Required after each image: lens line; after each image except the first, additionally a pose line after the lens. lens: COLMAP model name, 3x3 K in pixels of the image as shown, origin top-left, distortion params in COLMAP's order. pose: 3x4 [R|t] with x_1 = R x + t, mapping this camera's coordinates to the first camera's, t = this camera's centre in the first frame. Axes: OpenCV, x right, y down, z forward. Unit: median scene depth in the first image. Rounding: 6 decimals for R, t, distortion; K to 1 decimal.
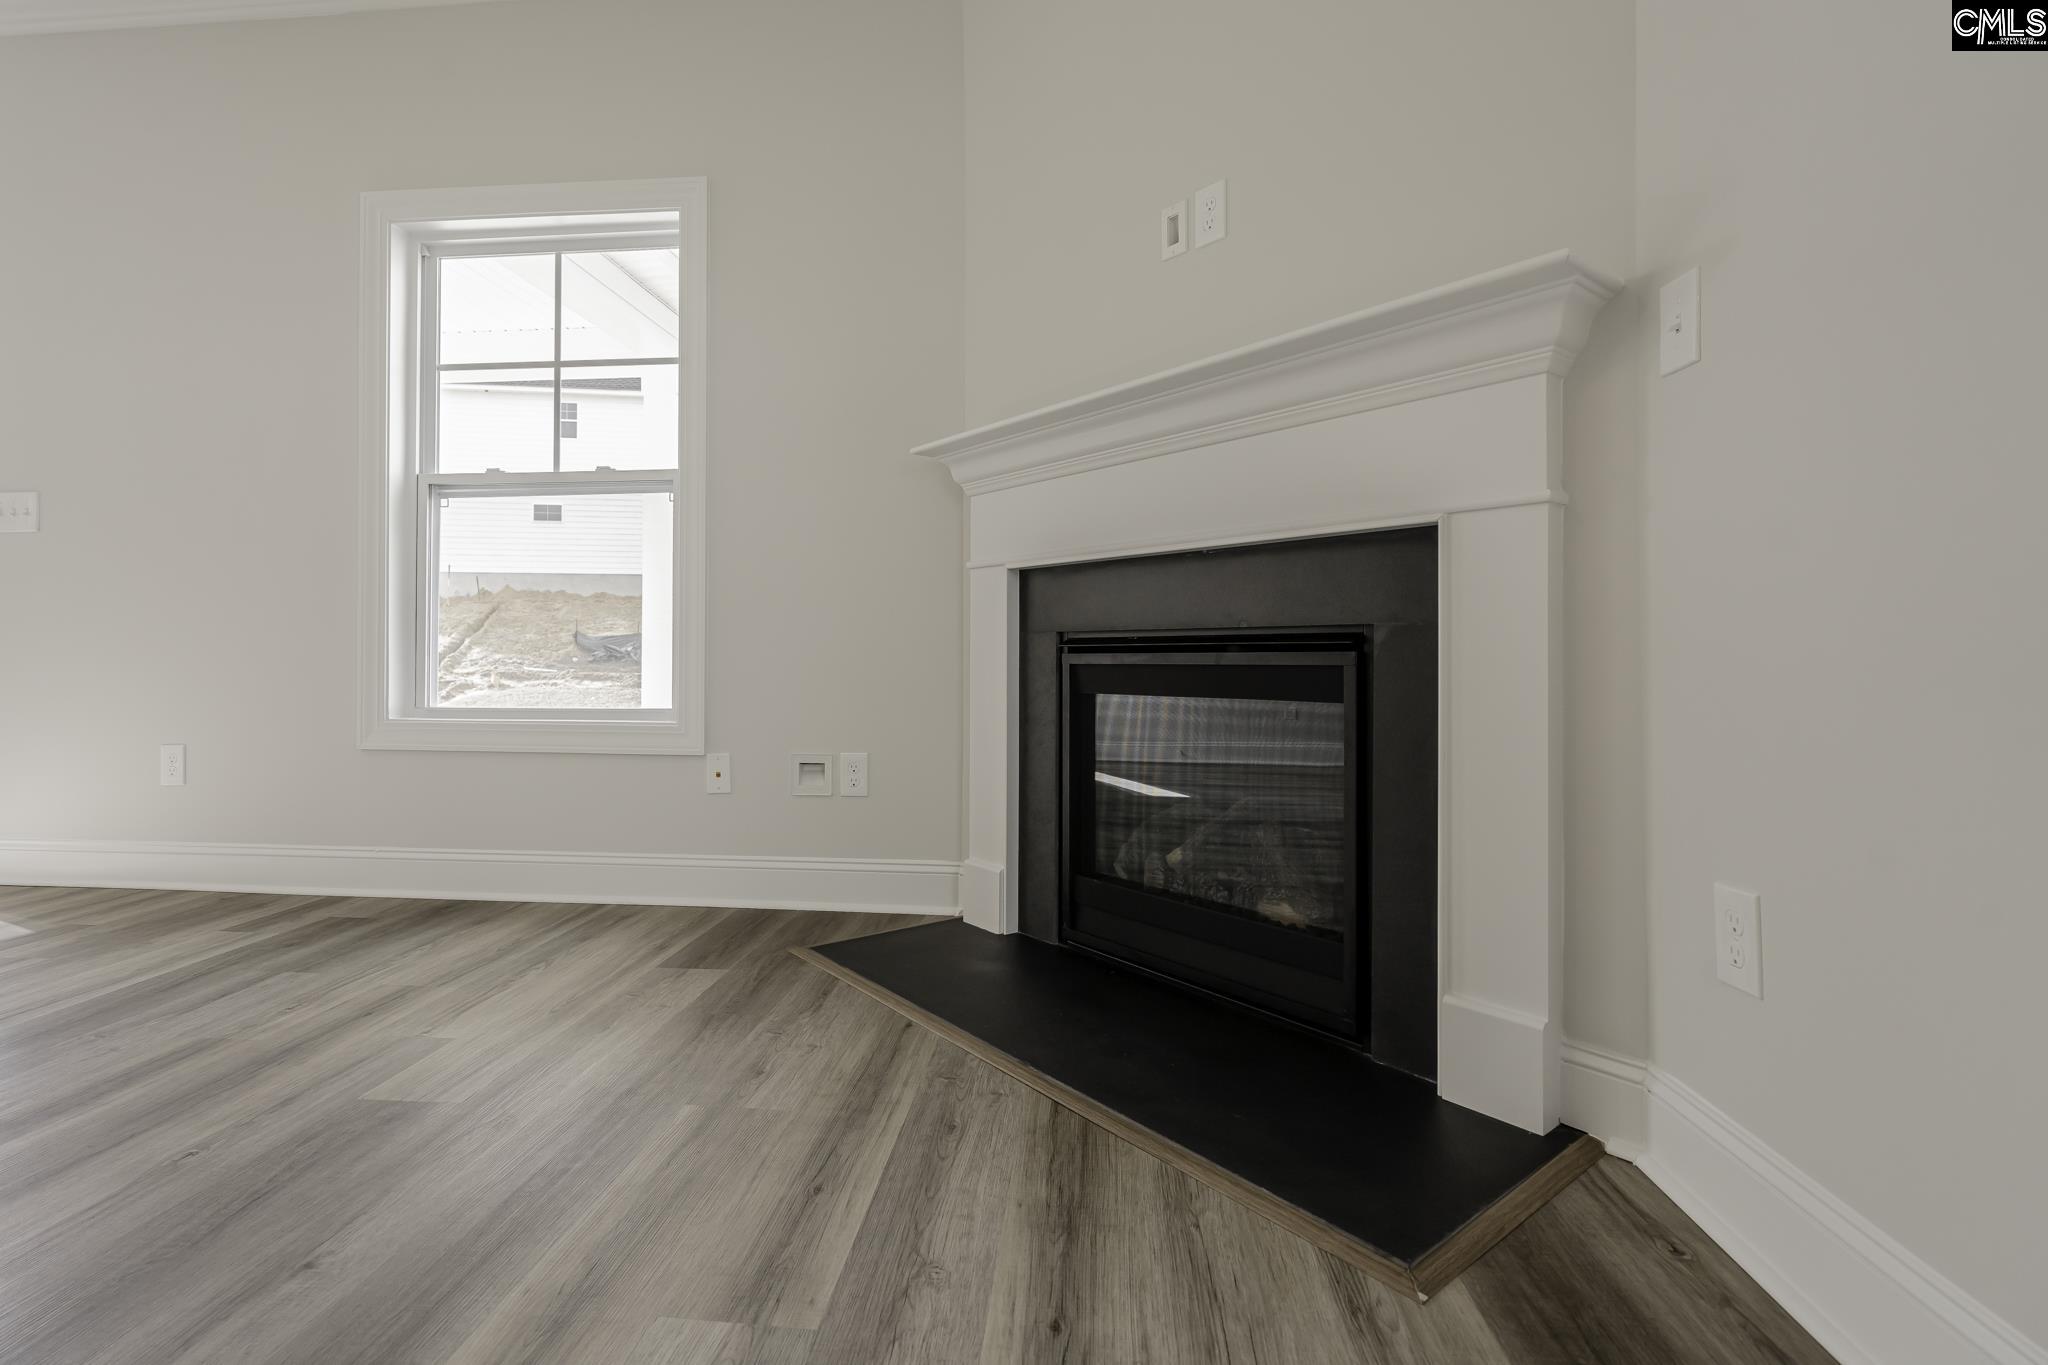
lens RADIAL K [[941.1, 0, 1012.4], [0, 941.1, 648.8], [0, 0, 1]] dist [-0.006726, 0.004586]
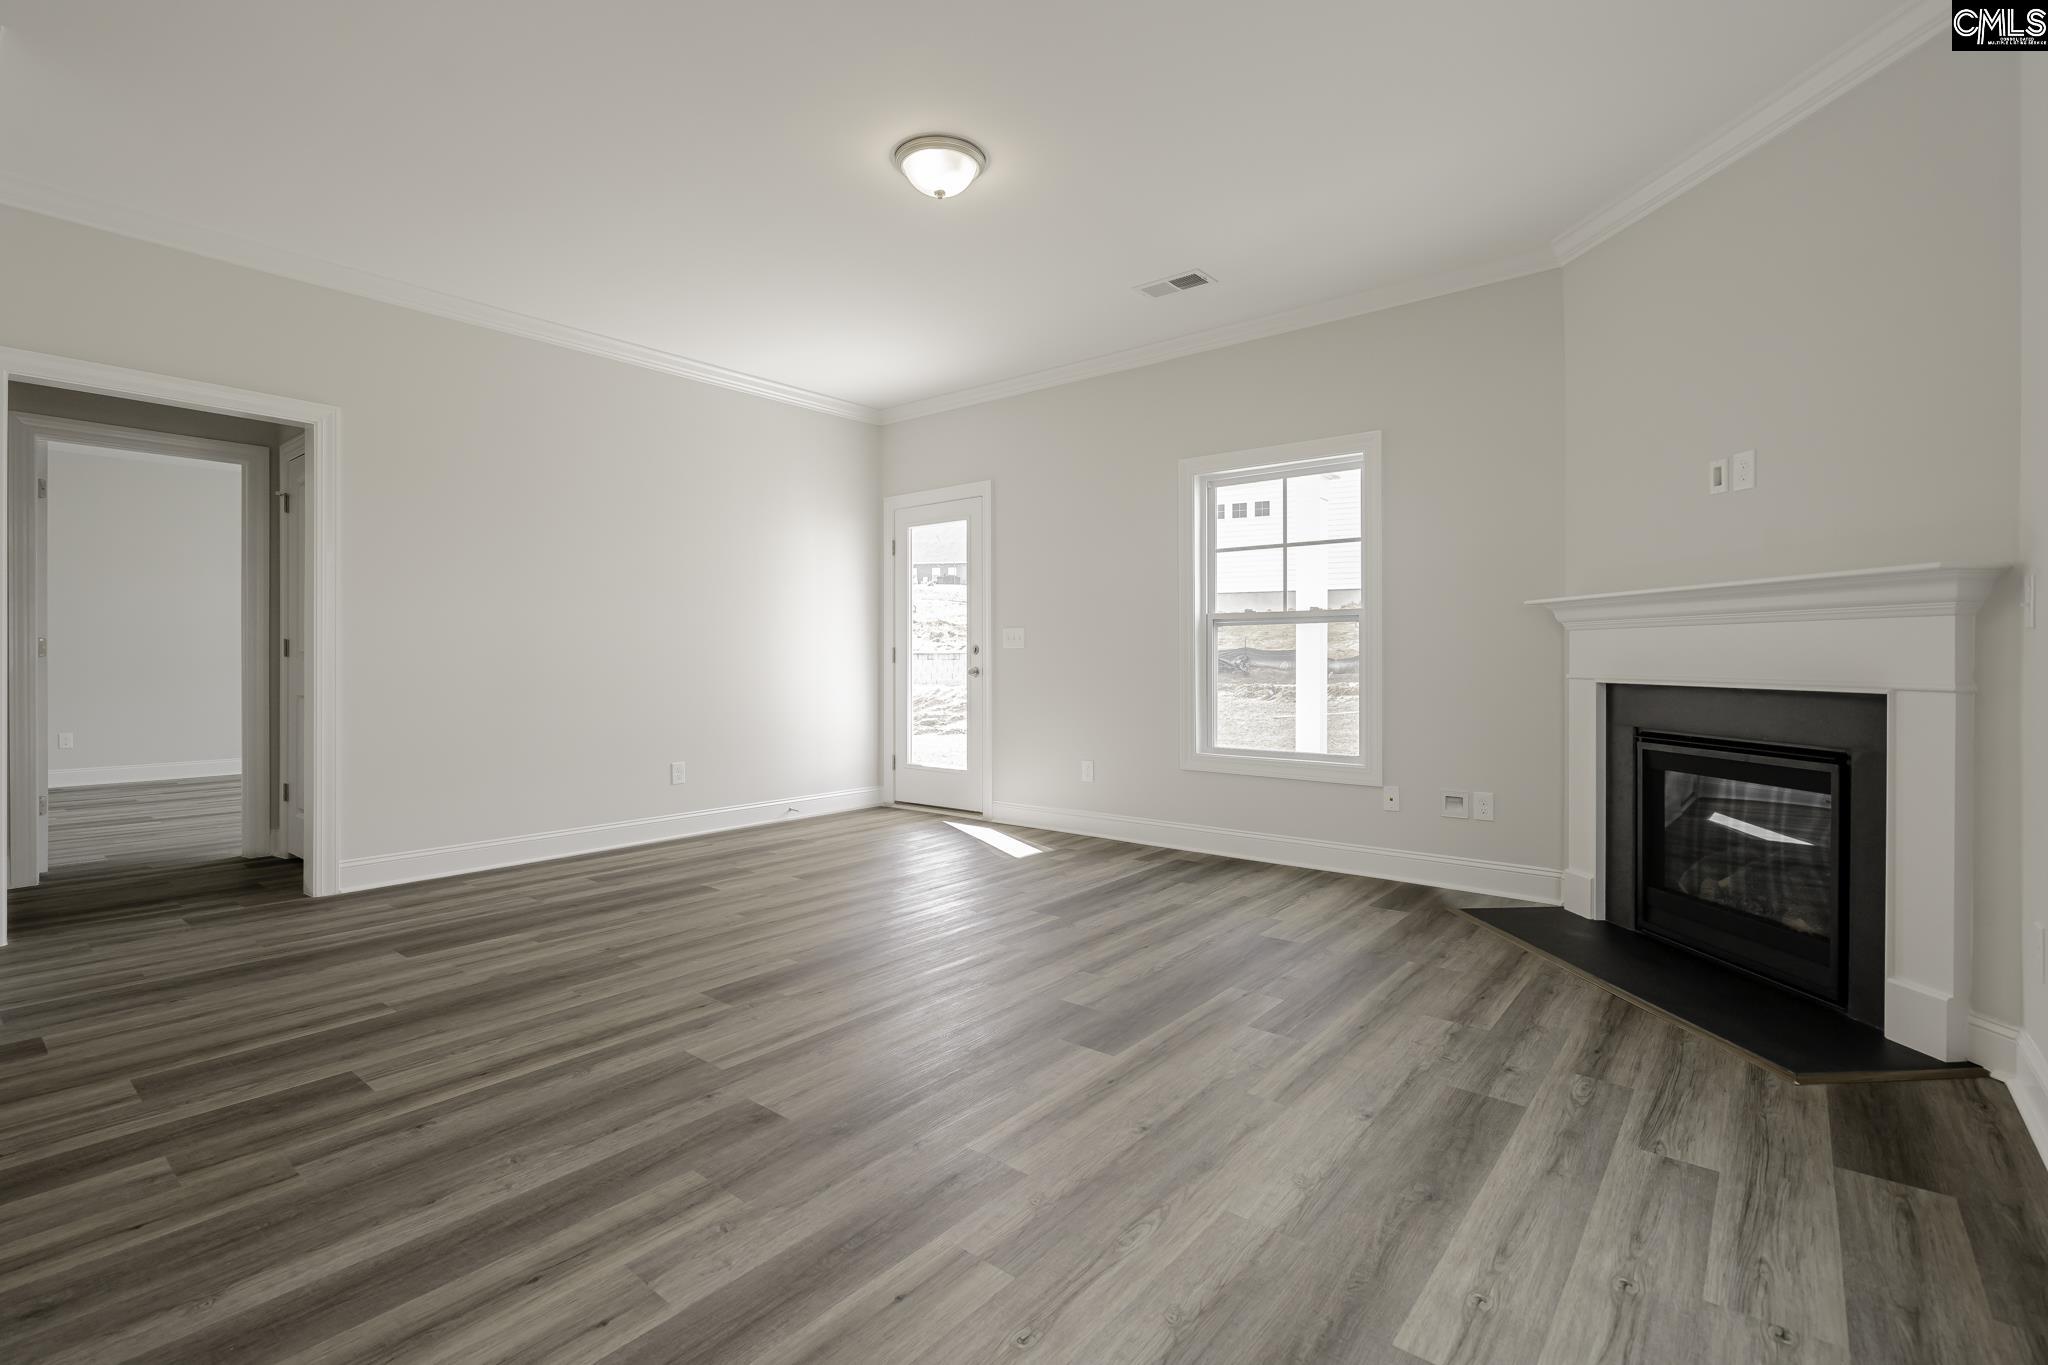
lens RADIAL K [[941.1, 0, 1017.3], [0, 941.1, 667.5], [0, 0, 1]] dist [-0.006726, 0.004586]
pose [[0.828252, 0.000870, -0.560355, 0.081396], [0.011111, 0.999777, 0.017976, -0.170502], [0.560245, -0.021115, 0.828058, -0.917410]]
